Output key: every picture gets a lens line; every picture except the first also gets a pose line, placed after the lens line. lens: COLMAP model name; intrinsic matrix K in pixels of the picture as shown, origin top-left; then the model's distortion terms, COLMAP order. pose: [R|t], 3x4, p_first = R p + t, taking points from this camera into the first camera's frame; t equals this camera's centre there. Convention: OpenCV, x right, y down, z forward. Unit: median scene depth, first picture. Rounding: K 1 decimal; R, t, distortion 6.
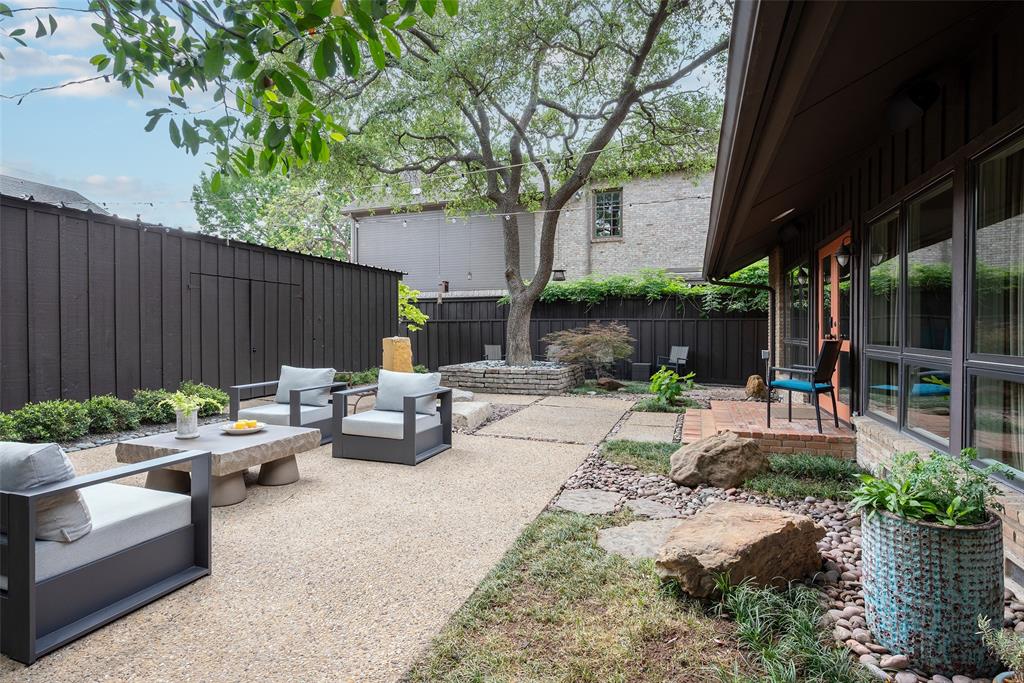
lens RADIAL K [[518.4, 0, 511.6], [0, 518.4, 340.5], [0, 0, 1]] dist [0.004592, 0.000352]
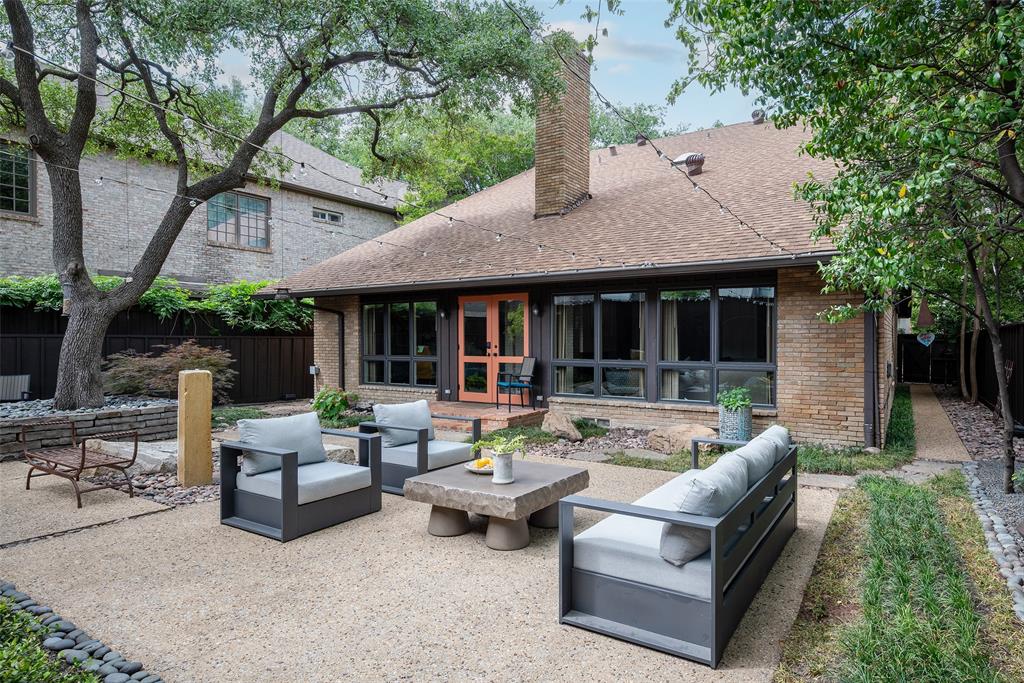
lens RADIAL K [[588.4, 0, 515.7], [0, 588.4, 341.8], [0, 0, 1]] dist [0.009955, 0.001122]
pose [[0.236793, -0.005139, 0.971547, -0.637749], [0.019563, 0.999808, 0.000520, -0.026232], [-0.971363, 0.018883, 0.236848, 0.274091]]
